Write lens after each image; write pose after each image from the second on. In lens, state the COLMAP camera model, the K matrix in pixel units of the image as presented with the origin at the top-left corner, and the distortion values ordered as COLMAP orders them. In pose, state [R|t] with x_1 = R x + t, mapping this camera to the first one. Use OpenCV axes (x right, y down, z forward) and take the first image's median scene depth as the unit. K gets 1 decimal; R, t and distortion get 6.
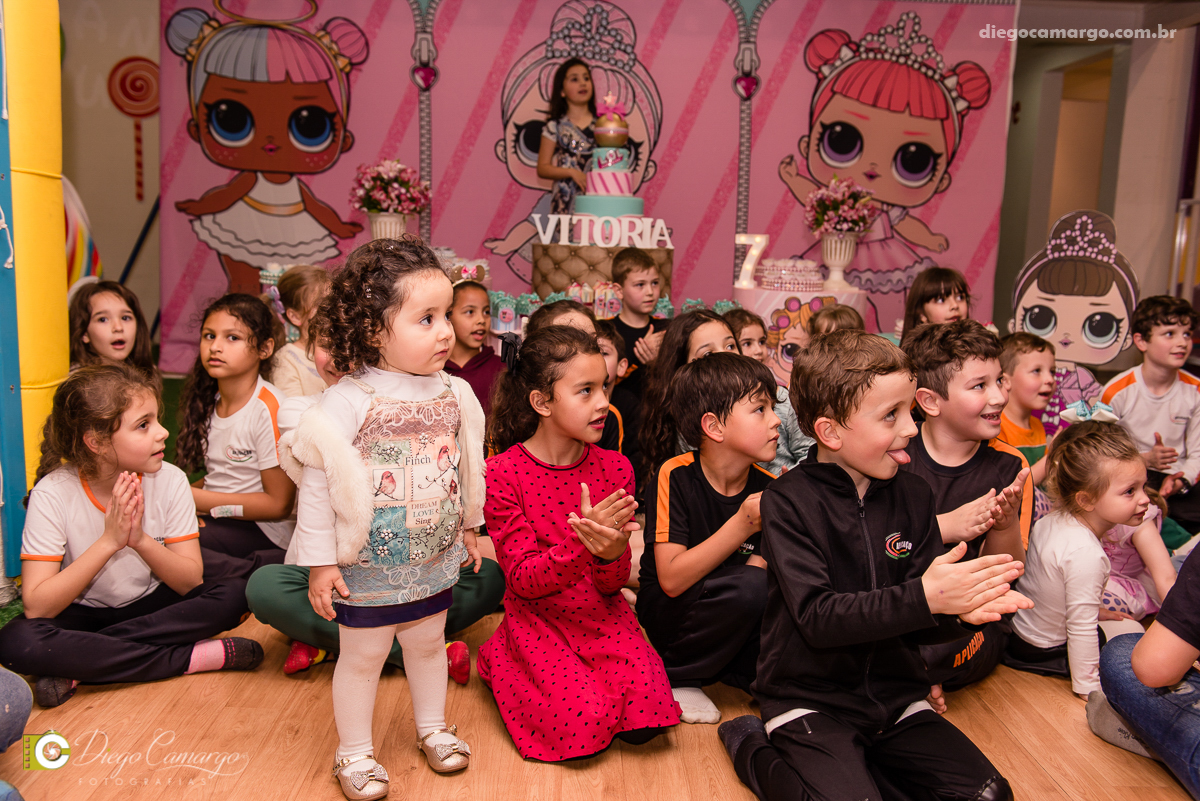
lens RADIAL K [[1089.0, 0, 602.3], [0, 1089.0, 414.6], [0, 0, 1]] dist [-0.007693, 0.000000]
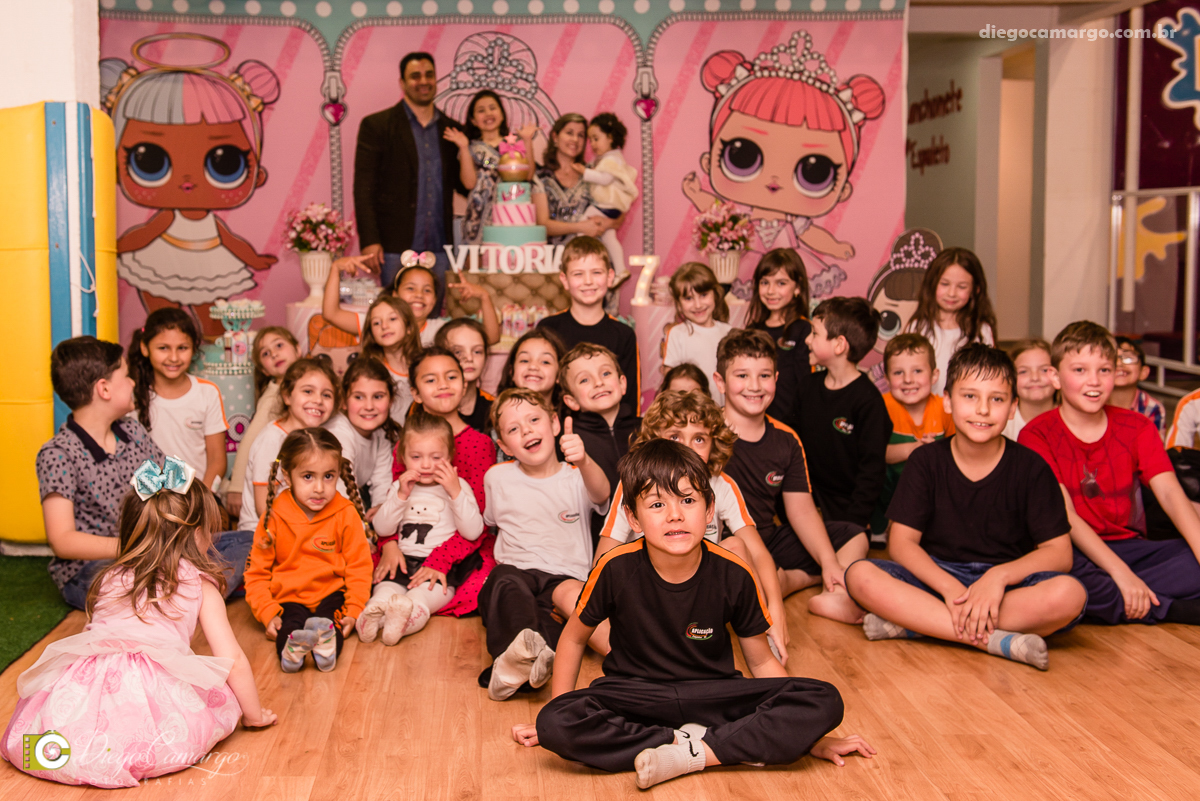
lens RADIAL K [[1517.3, 0, 523.7], [0, 1517.3, 355.2], [0, 0, 1]] dist [-0.005558, 0.000000]
pose [[0.999179, -0.039733, -0.007928, 0.018999], [0.038978, 0.996069, -0.079538, 0.041456], [0.011057, 0.079164, 0.996800, -0.418464]]
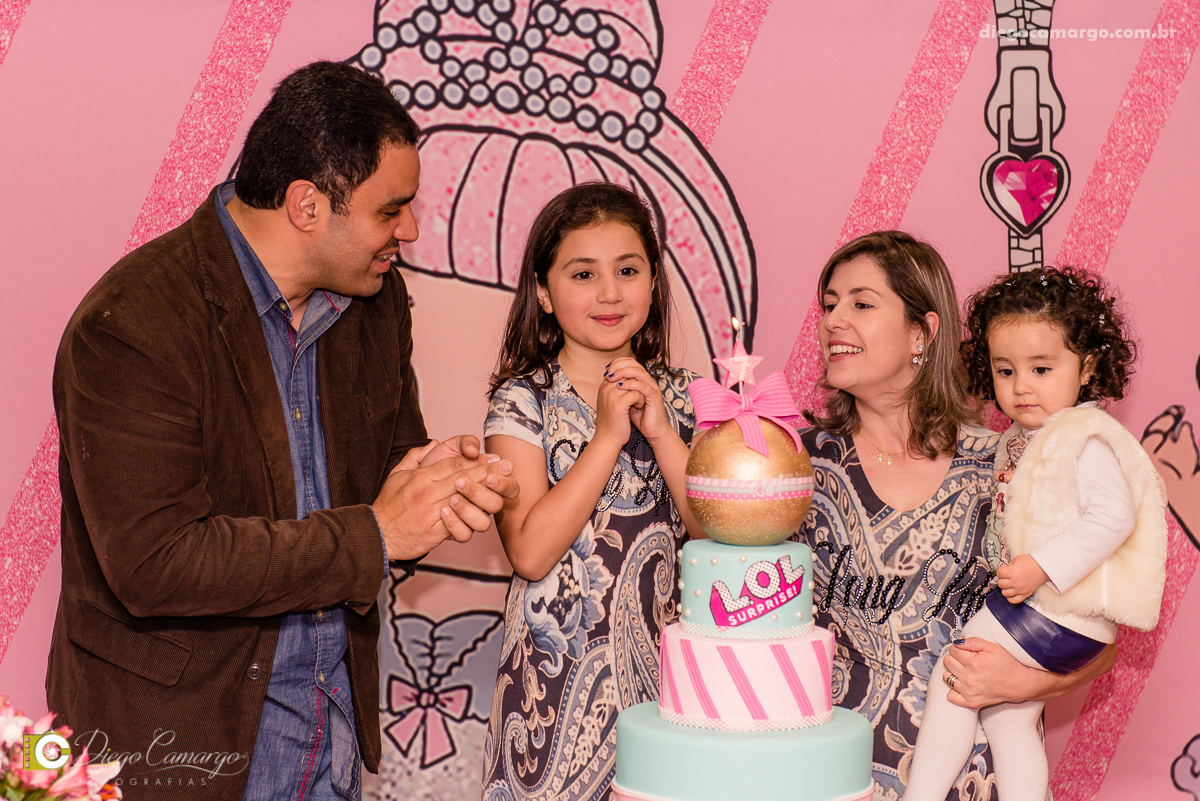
lens RADIAL K [[2911.7, 0, 616.2], [0, 2911.7, 374.5], [0, 0, 1]] dist [0.033550, 0.000000]
pose [[0.983357, -0.030894, 0.179037, -0.125529], [0.050581, 0.993029, -0.106462, -0.173001], [-0.174500, 0.113746, 0.978065, 0.241928]]
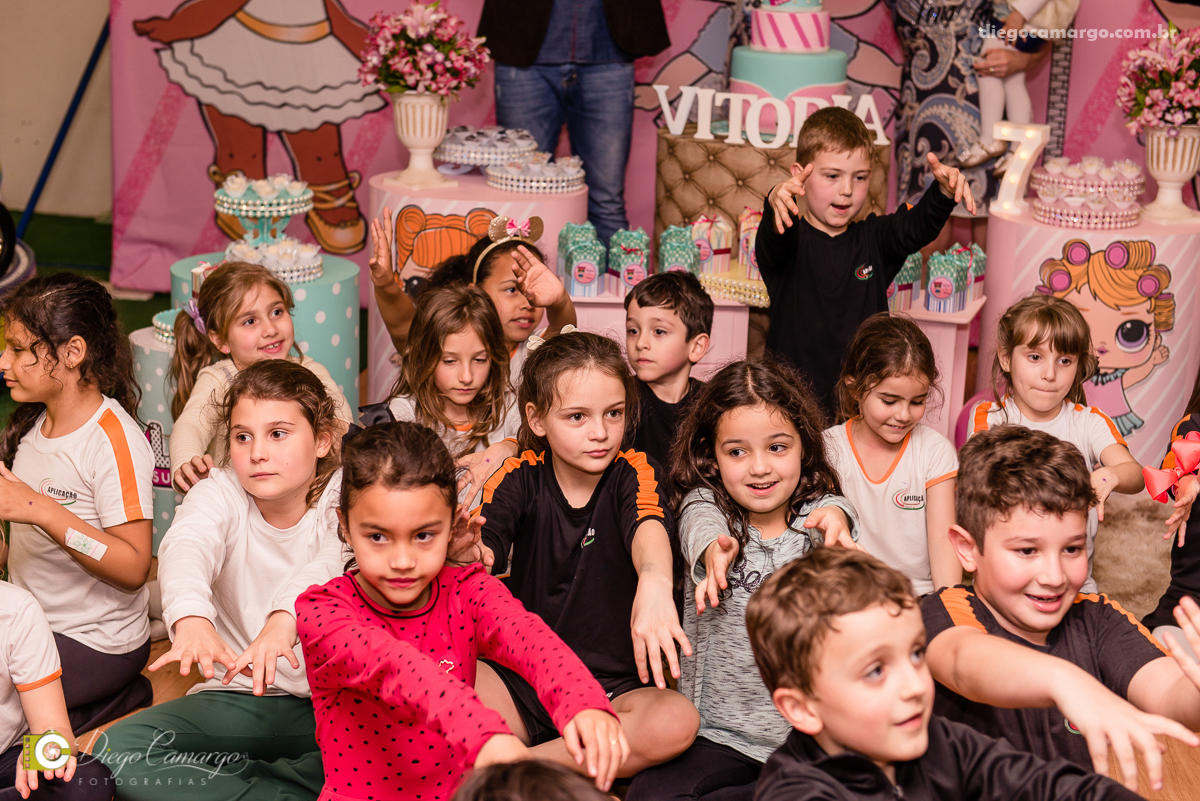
lens RADIAL K [[1969.1, 0, 601.9], [0, 1969.1, 409.7], [0, 0, 1]] dist [-0.002820, 0.000000]
pose [[0.980613, 0.043450, -0.191075, 0.100163], [-0.026372, 0.995499, 0.091029, -0.082084], [0.194170, -0.084225, 0.977346, -0.078996]]
